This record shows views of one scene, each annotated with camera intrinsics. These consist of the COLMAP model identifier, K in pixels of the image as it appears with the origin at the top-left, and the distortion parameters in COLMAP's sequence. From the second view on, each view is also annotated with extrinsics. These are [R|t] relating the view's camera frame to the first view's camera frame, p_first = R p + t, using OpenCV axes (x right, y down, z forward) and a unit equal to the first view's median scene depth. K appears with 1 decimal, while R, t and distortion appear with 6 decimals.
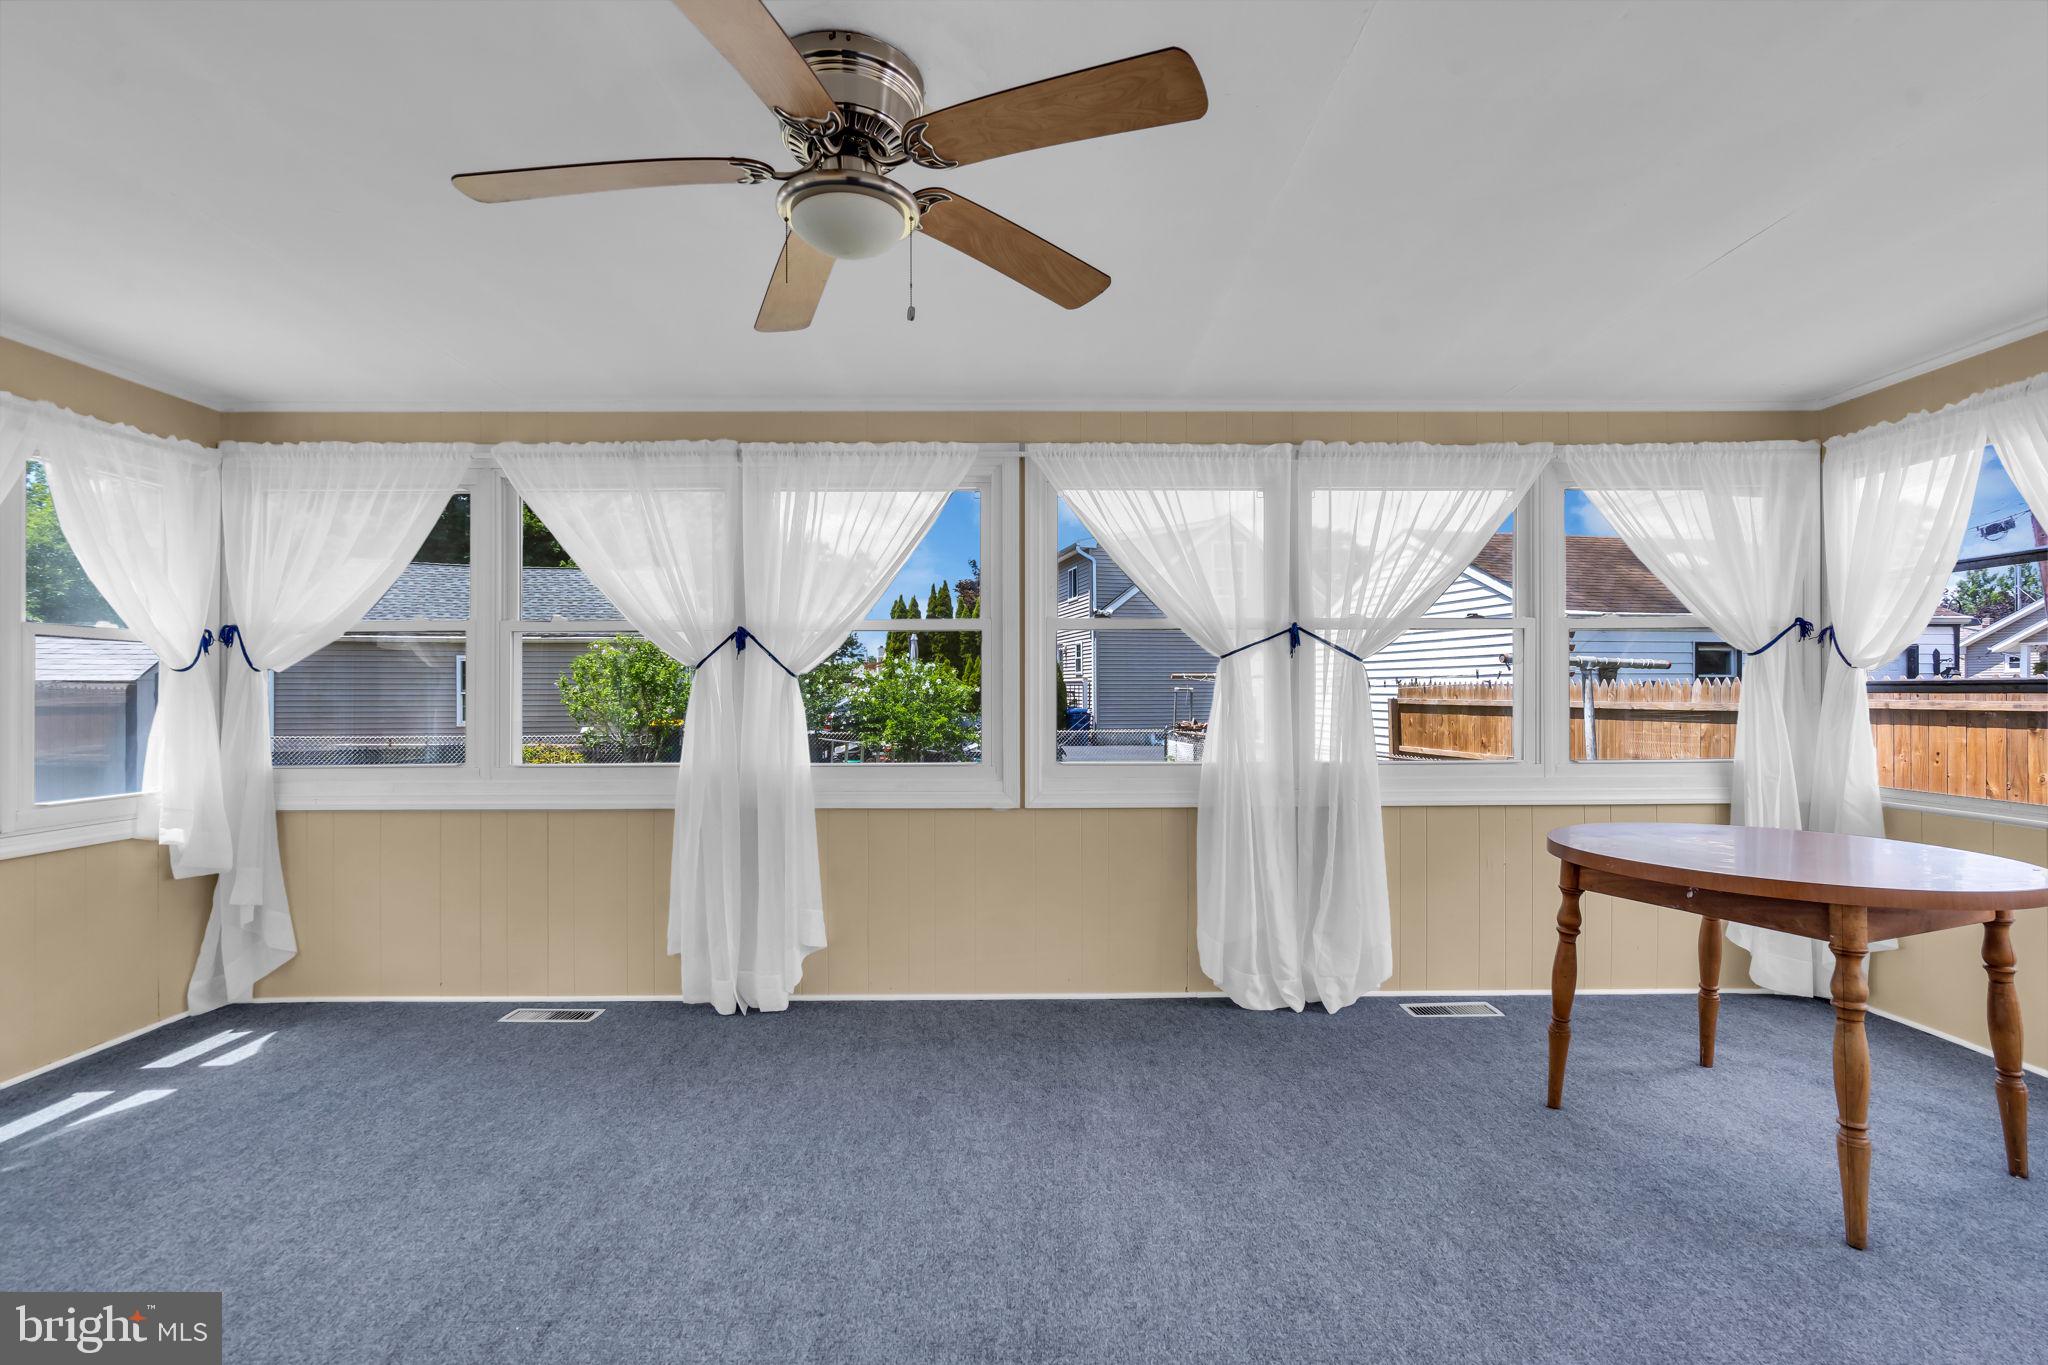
lens RADIAL K [[1006.6, 0, 1024.0], [0, 1006.6, 682.5], [0, 0, 1]] dist [-0.000877, -0.000154]
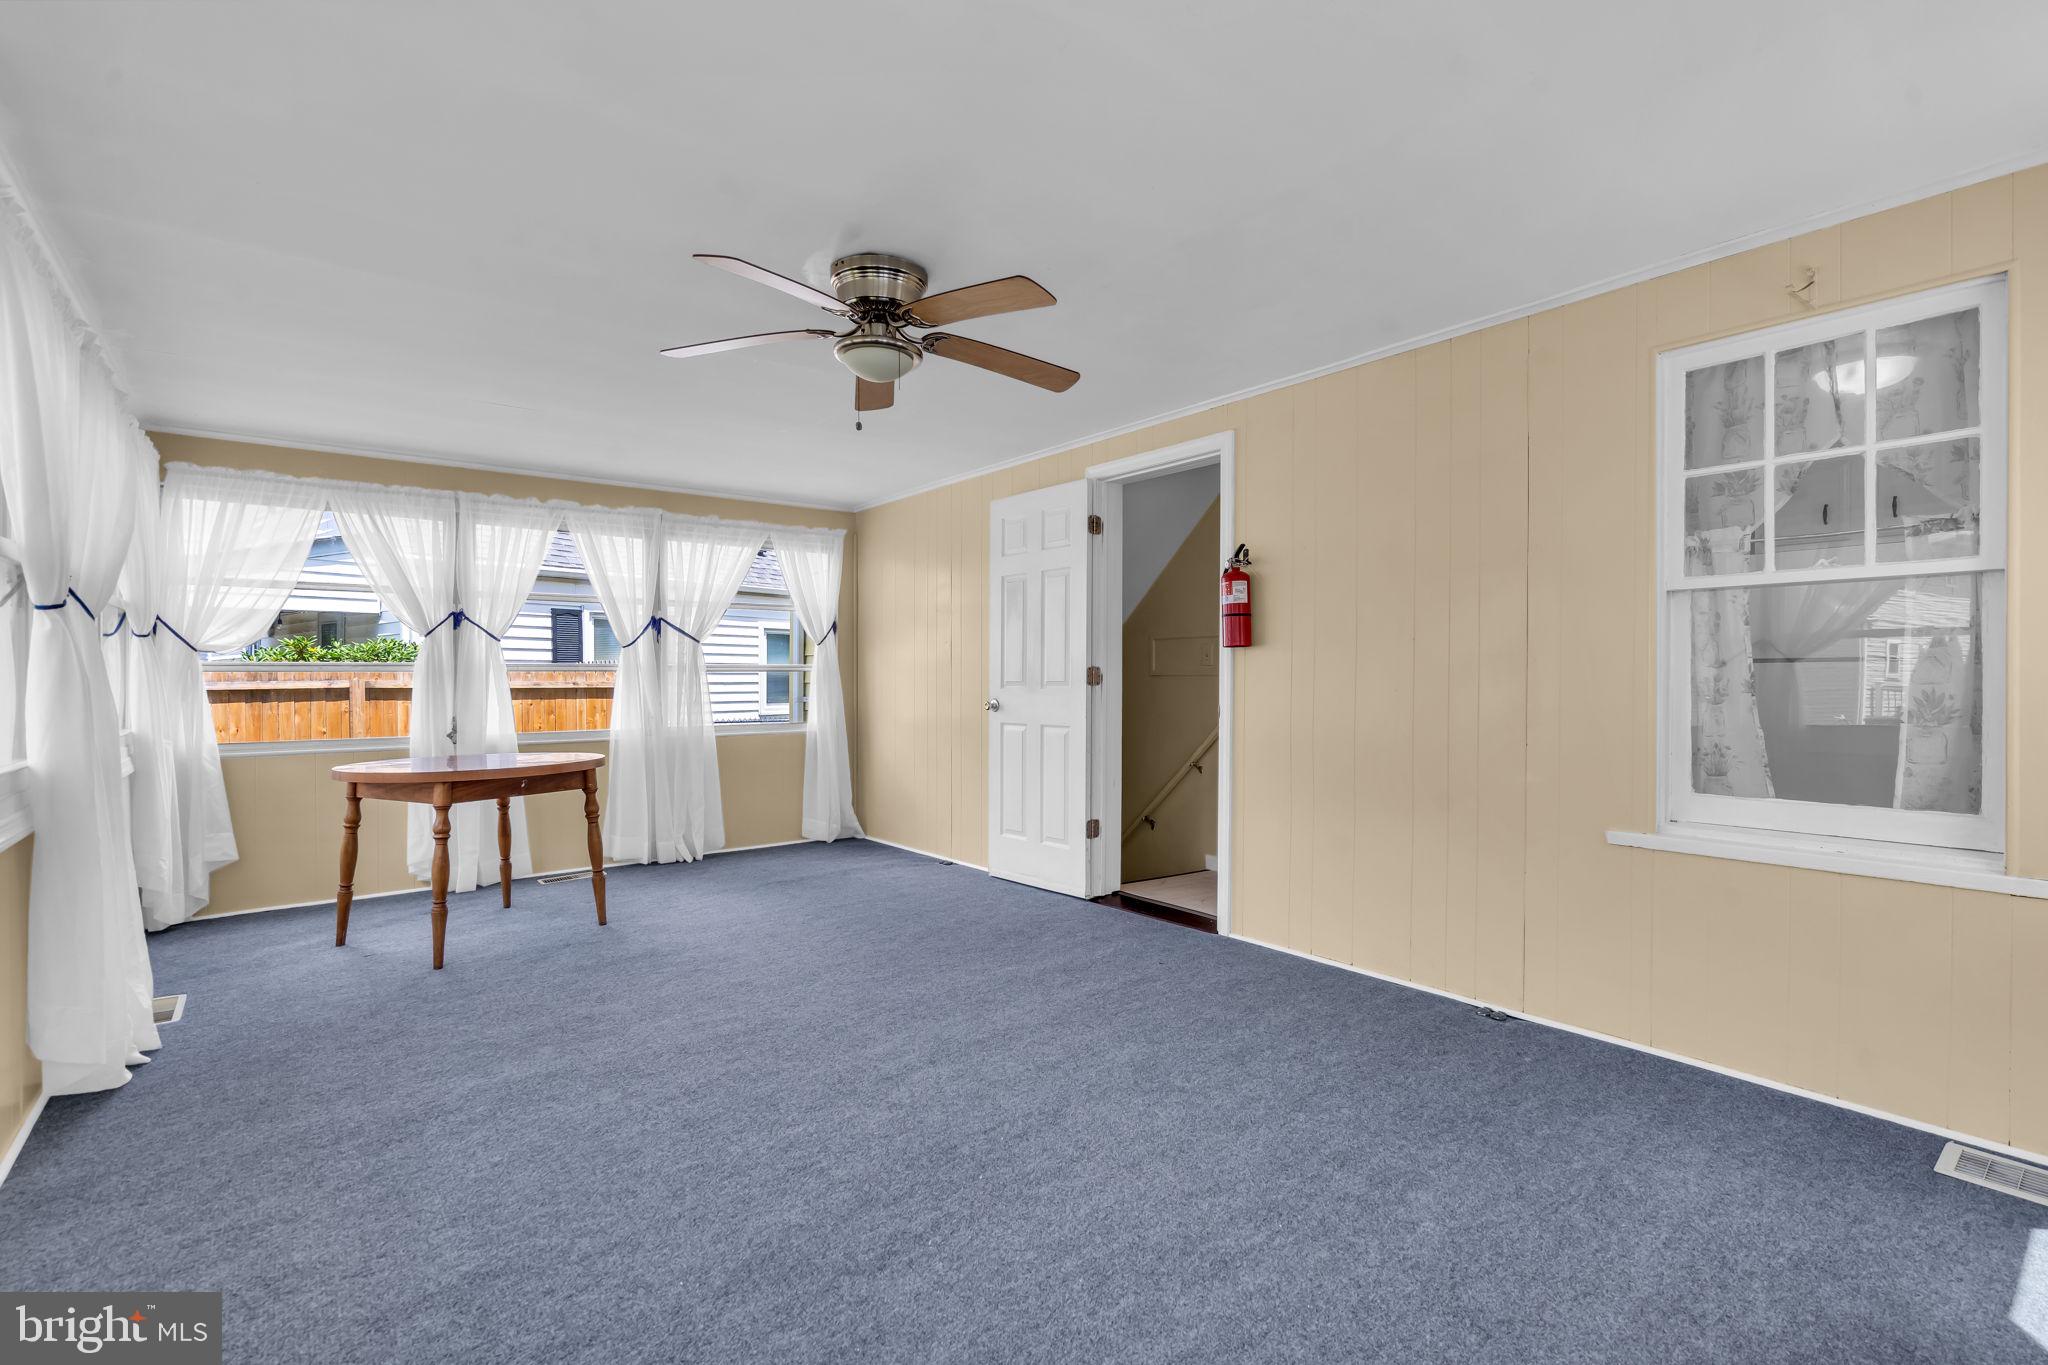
lens RADIAL K [[919.9, 0, 1023.5], [0, 919.9, 684.8], [0, 0, 1]] dist [0.000206, -0.000224]
pose [[-0.654969, 0.004962, 0.755639, -1.069373], [0.003009, 0.999988, -0.003958, 0.029972], [-0.755650, -0.000319, -0.654976, 1.311750]]
